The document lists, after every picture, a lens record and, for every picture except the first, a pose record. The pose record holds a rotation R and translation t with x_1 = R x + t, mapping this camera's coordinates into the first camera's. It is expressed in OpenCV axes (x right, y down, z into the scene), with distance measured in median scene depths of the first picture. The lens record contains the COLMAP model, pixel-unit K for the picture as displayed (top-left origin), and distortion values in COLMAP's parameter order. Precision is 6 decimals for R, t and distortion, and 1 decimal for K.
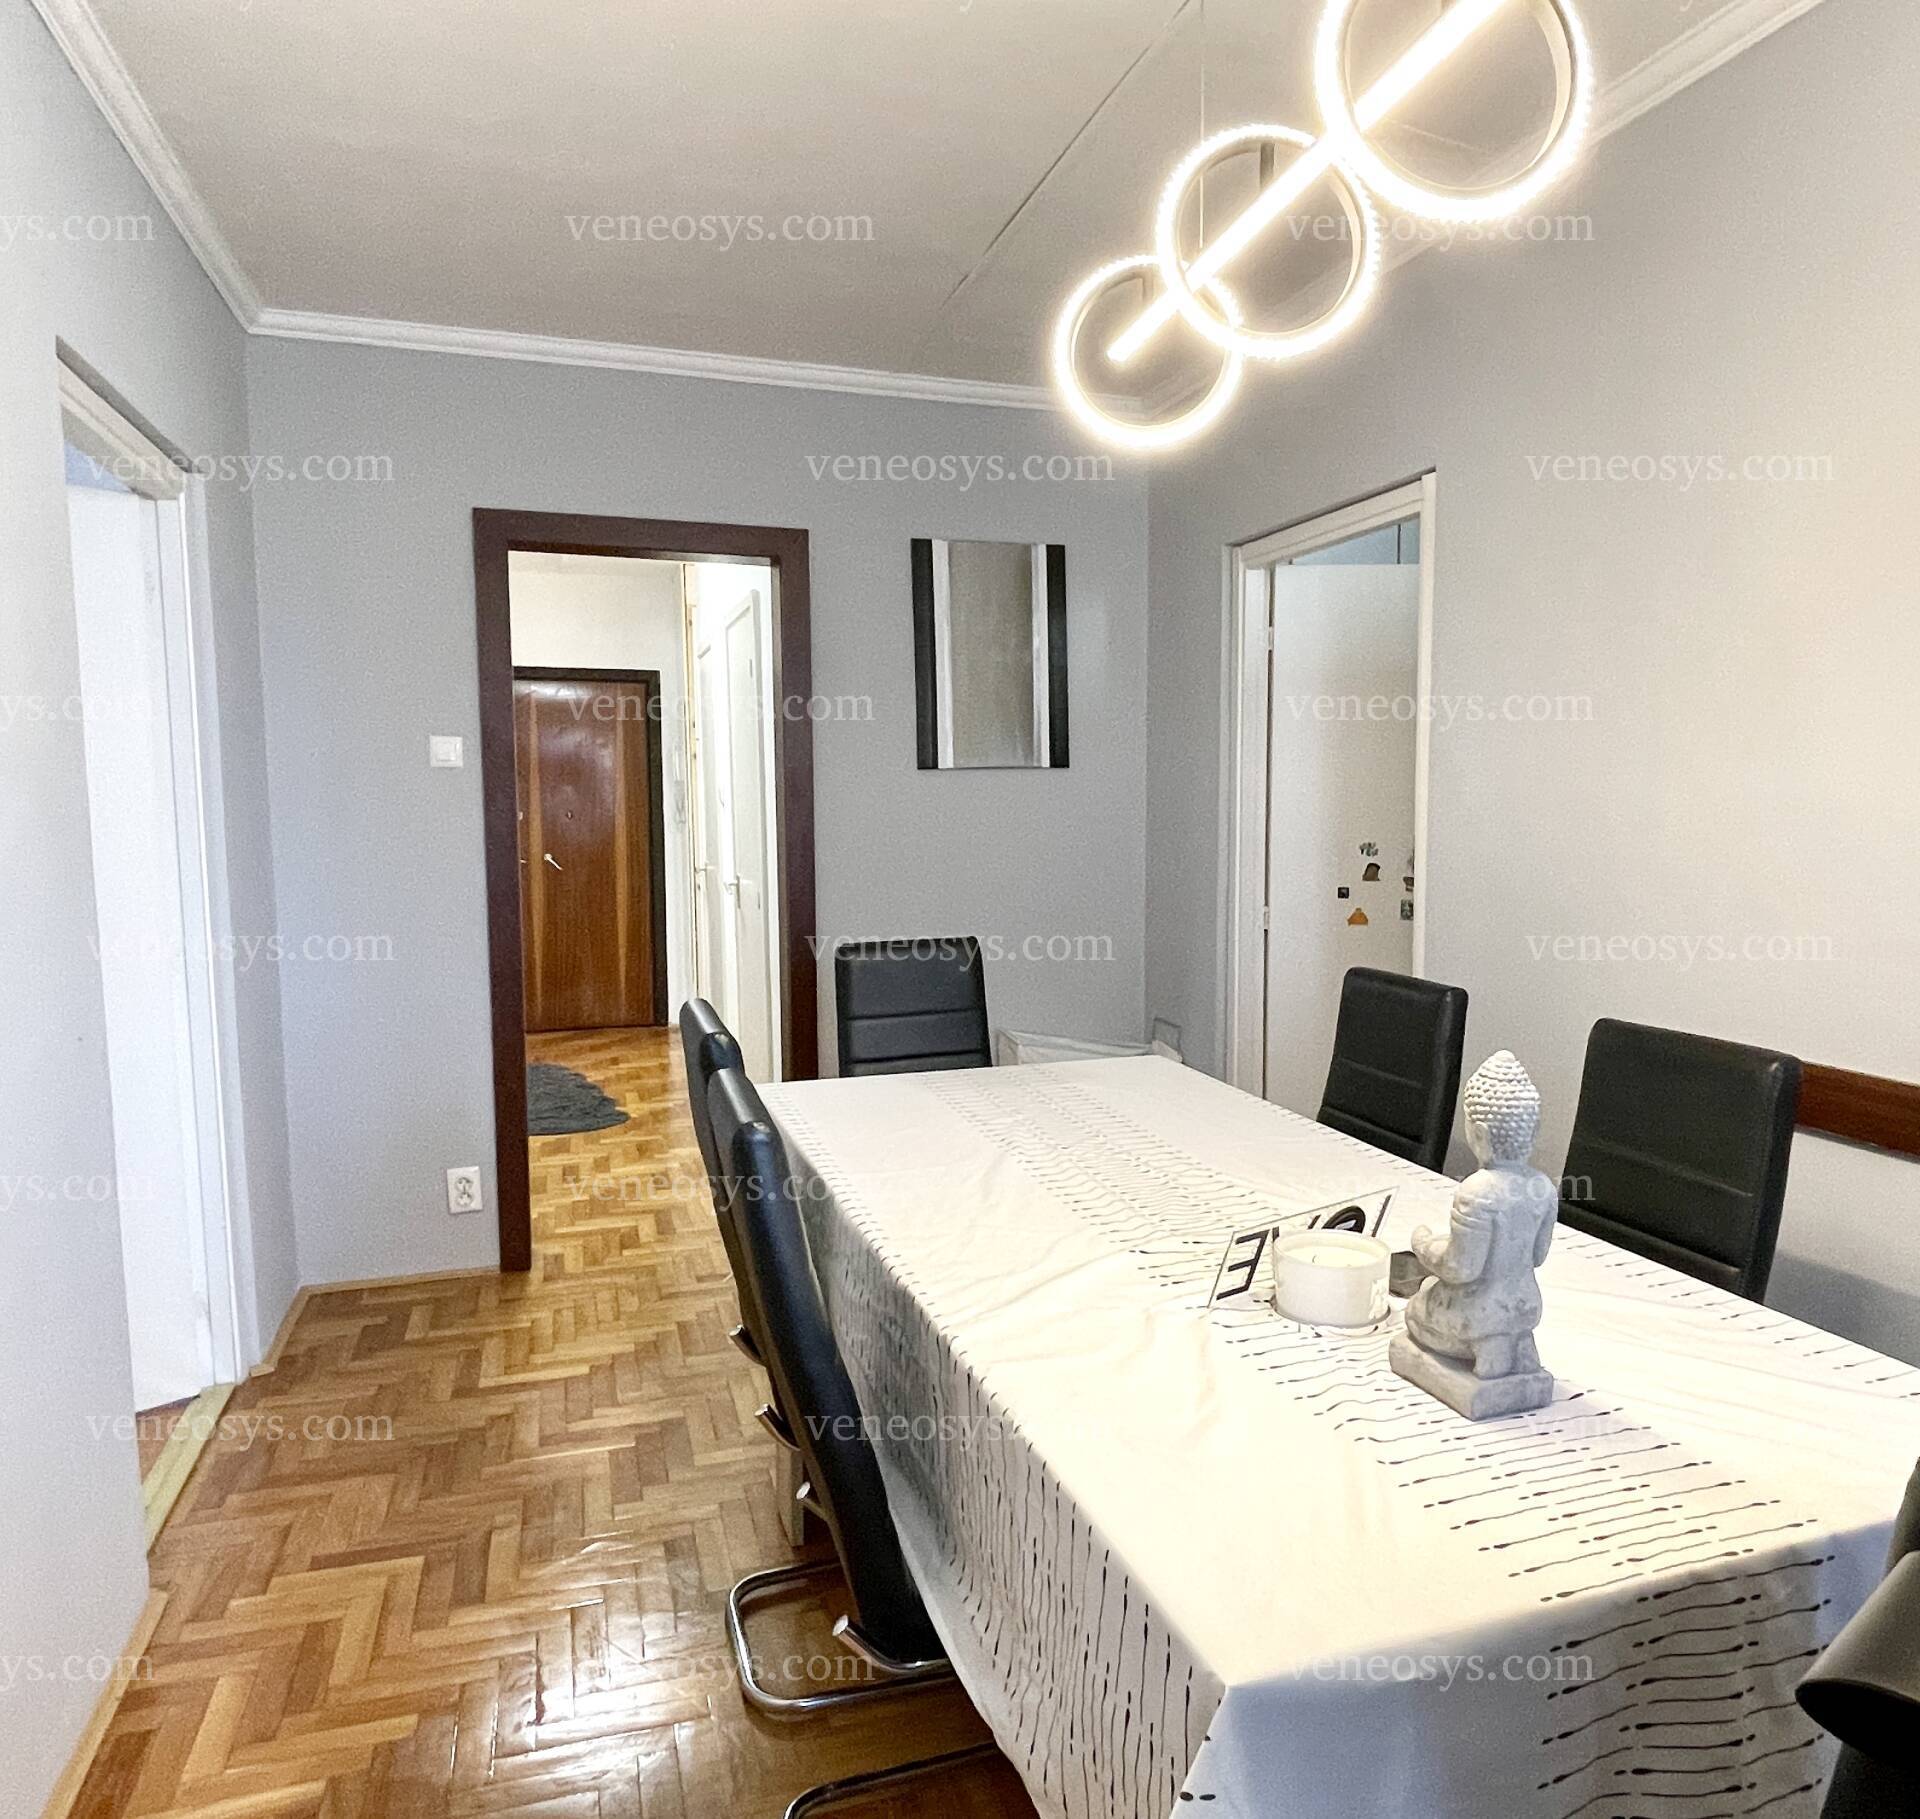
lens RADIAL K [[1249.7, 0, 960.0], [0, 1249.7, 909.5], [0, 0, 1]] dist [0.007722, -0.003914]
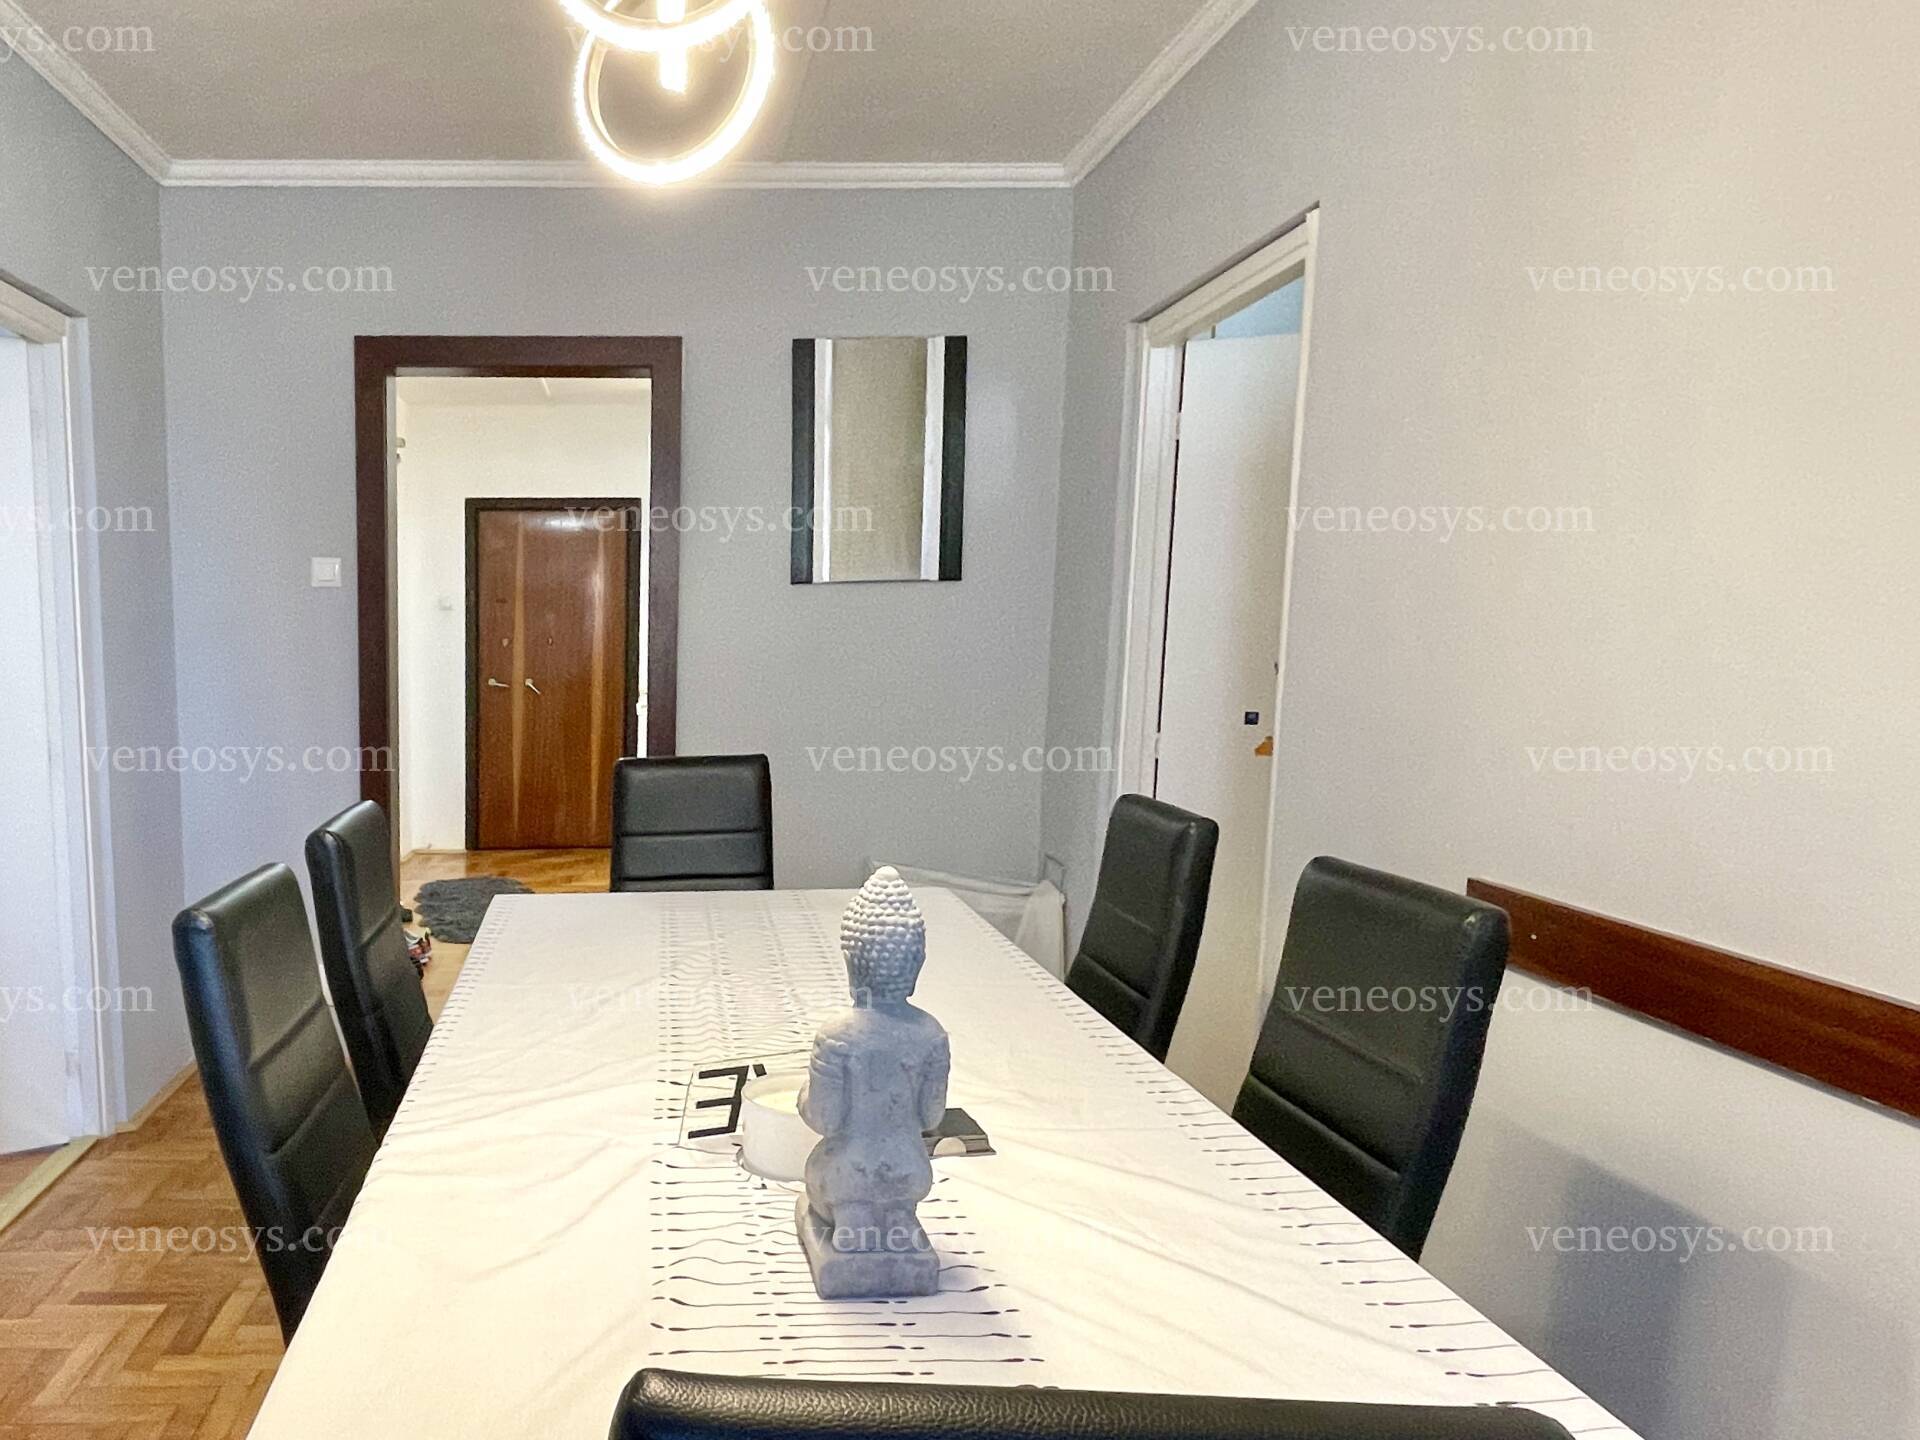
lens RADIAL K [[1247.8, 0, 960.0], [0, 1247.8, 823.6], [0, 0, 1]] dist [-0.006263, 0.002382]
pose [[0.963203, 0.031479, -0.266925, 0.427961], [-0.019320, 0.998658, 0.048056, 0.027098], [0.268079, -0.041131, 0.962518, 0.136020]]
